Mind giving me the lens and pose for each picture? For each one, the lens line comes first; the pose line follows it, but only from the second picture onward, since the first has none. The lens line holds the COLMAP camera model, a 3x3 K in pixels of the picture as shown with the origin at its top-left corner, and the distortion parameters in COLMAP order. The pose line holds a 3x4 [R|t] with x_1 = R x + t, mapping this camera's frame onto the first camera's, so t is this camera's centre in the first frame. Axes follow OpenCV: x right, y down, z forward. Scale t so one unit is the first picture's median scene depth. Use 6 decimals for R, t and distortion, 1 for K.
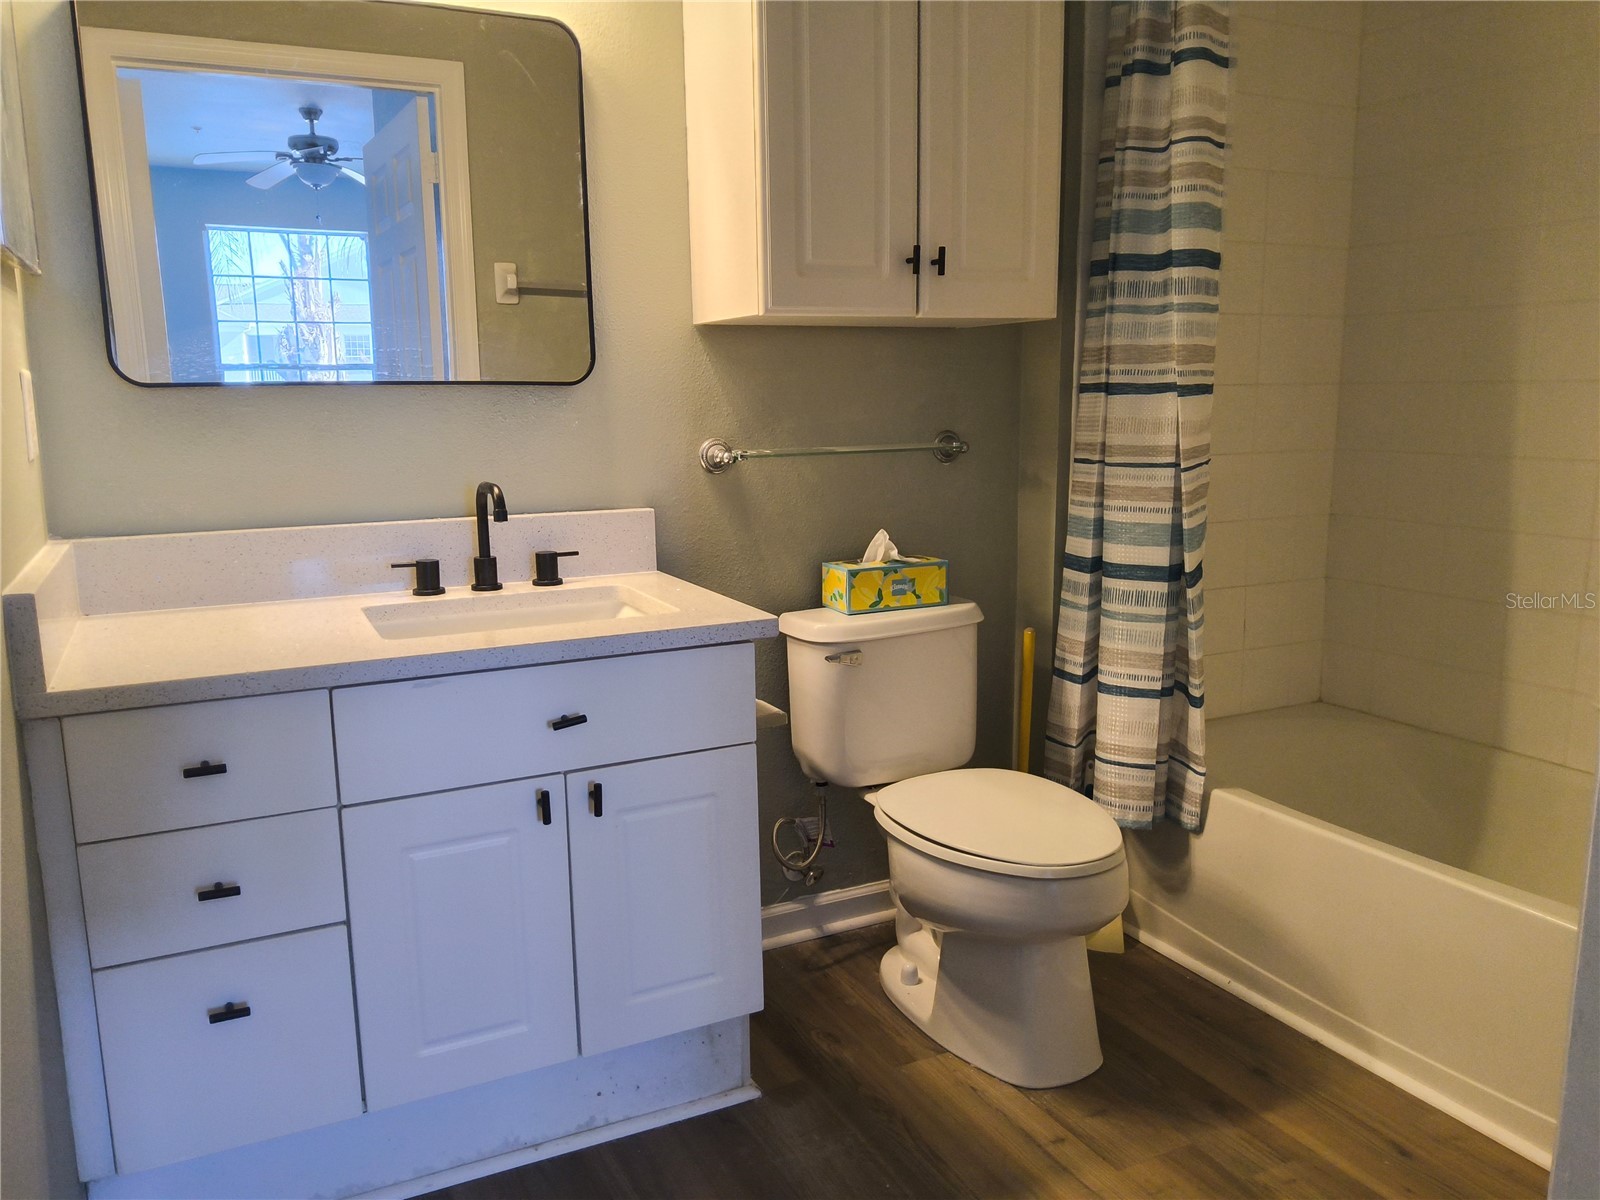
lens RADIAL K [[1206.9, 0, 815.3], [0, 1206.9, 607.1], [0, 0, 1]] dist [0.069990, -0.113031]
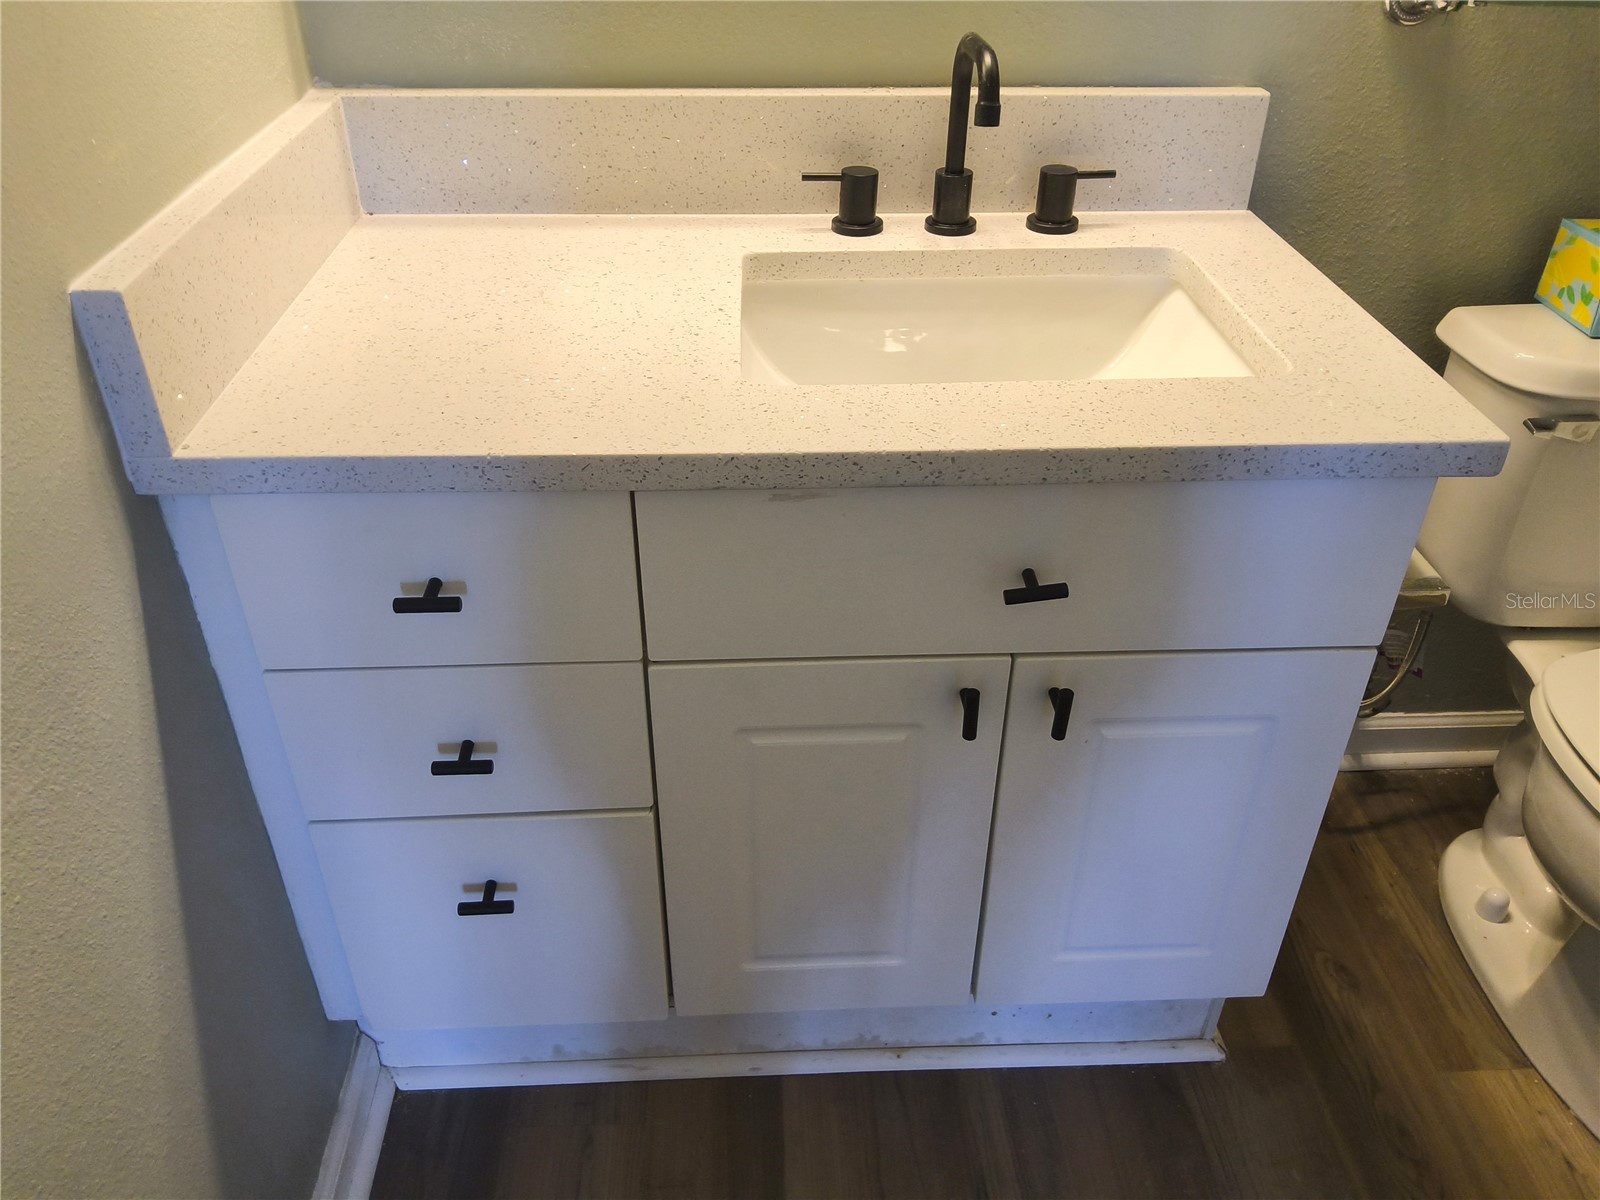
lens RADIAL K [[1206.9, 0, 797.4], [0, 1206.9, 608.1], [0, 0, 1]] dist [0.069990, -0.113031]
pose [[0.911151, 0.247903, -0.329163, -0.097966], [-0.089329, 0.898630, 0.429516, -0.098234], [0.402274, -0.361950, 0.840932, 0.406751]]
